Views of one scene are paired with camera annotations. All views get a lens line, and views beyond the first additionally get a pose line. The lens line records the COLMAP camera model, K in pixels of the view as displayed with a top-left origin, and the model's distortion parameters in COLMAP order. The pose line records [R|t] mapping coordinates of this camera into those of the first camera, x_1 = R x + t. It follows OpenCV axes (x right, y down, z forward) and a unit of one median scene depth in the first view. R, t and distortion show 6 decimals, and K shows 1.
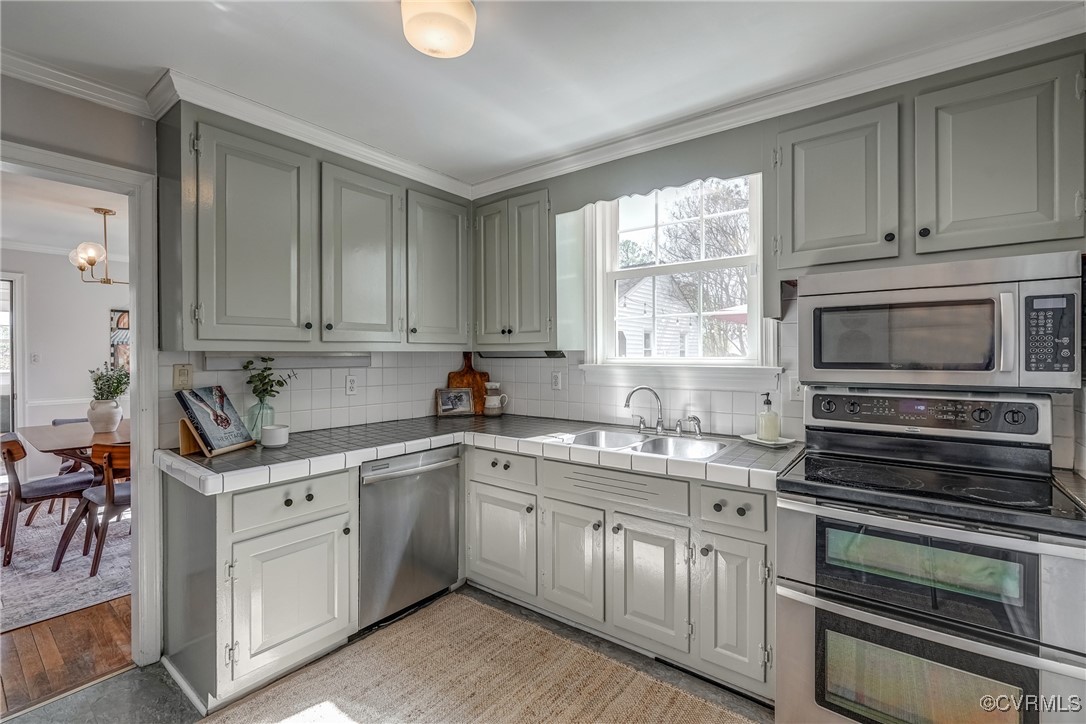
lens RADIAL K [[477.6, 0, 544.4], [0, 477.6, 355.7], [0, 0, 1]] dist [-0.003945, 0.002257]
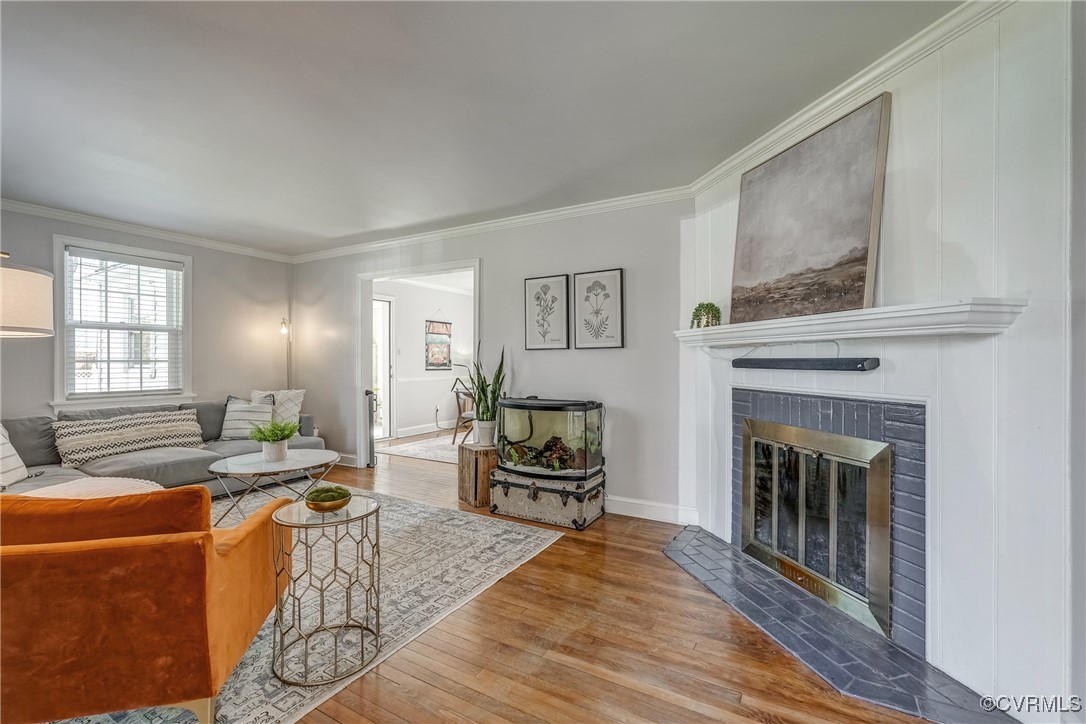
lens RADIAL K [[477.6, 0, 545.4], [0, 477.6, 363.7], [0, 0, 1]] dist [-0.003945, 0.002257]
pose [[0.992175, 0.002983, 0.124817, -1.018089], [-0.003483, 0.999987, 0.003788, 0.046268], [-0.124804, -0.004194, 0.992173, -0.746806]]
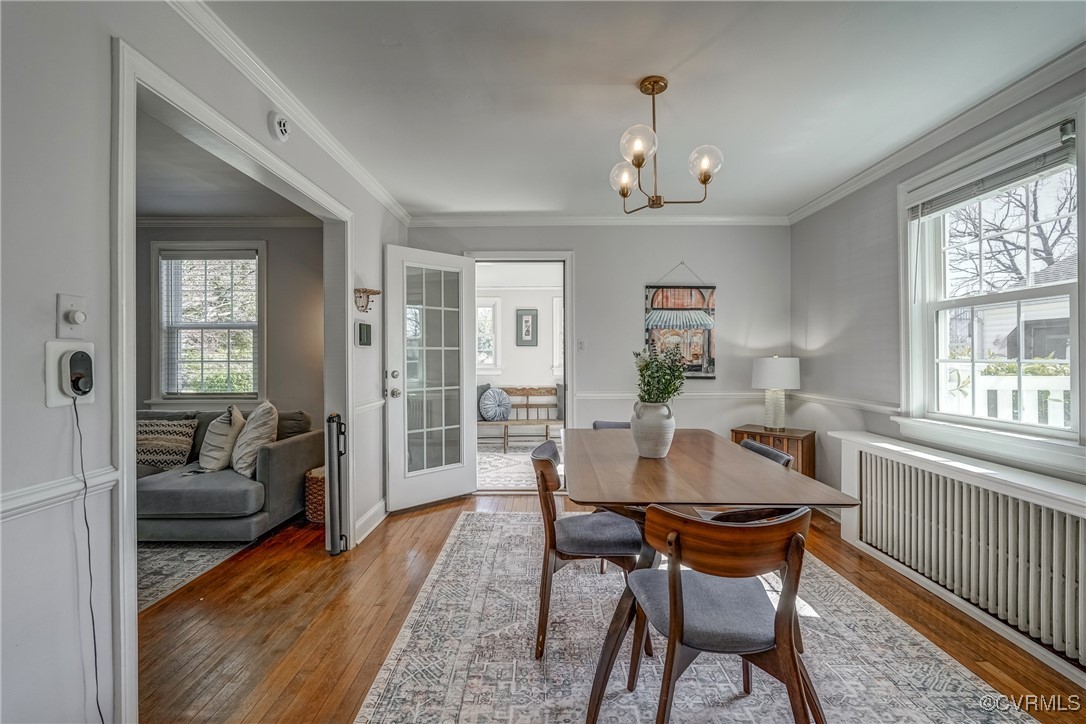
lens RADIAL K [[477.6, 0, 540.1], [0, 477.6, 358.8], [0, 0, 1]] dist [-0.003945, 0.002257]
pose [[0.602453, 0.003573, -0.798146, -0.518670], [-0.001972, 0.999994, 0.002988, 0.035709], [0.798152, -0.000226, 0.602457, 0.515906]]
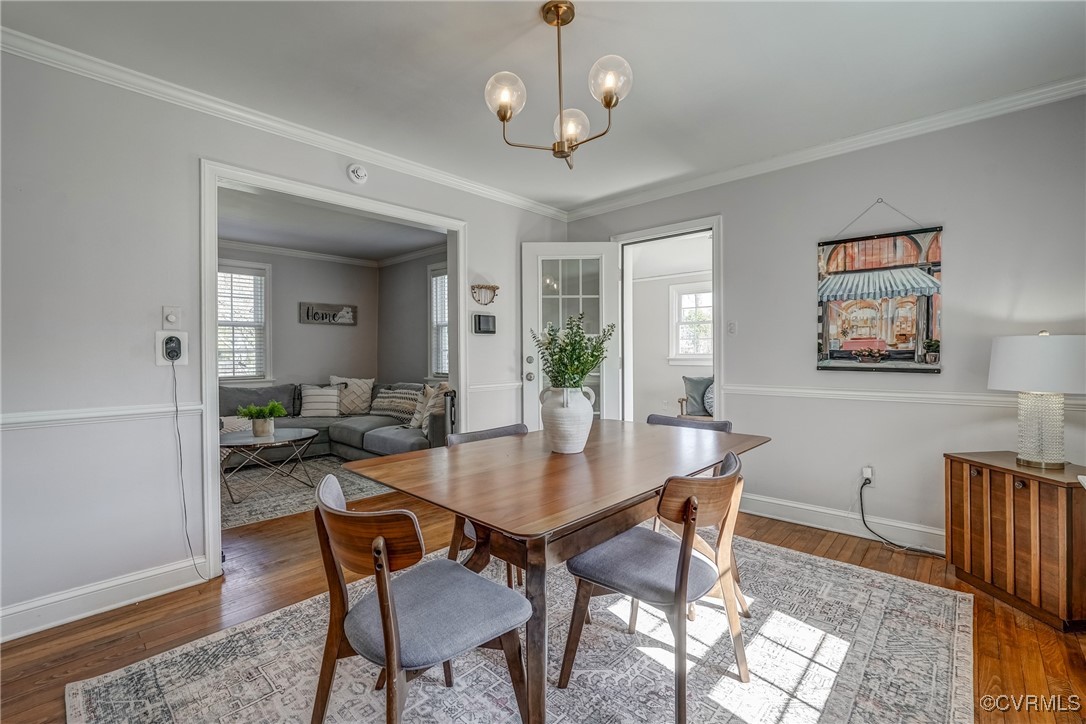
lens RADIAL K [[477.6, 0, 546.7], [0, 477.6, 354.8], [0, 0, 1]] dist [-0.003945, 0.002257]
pose [[-0.088251, 0.007219, -0.996072, -0.405112], [0.001634, 0.999973, 0.007102, 0.052803], [0.996097, -0.001001, -0.088260, 1.006026]]
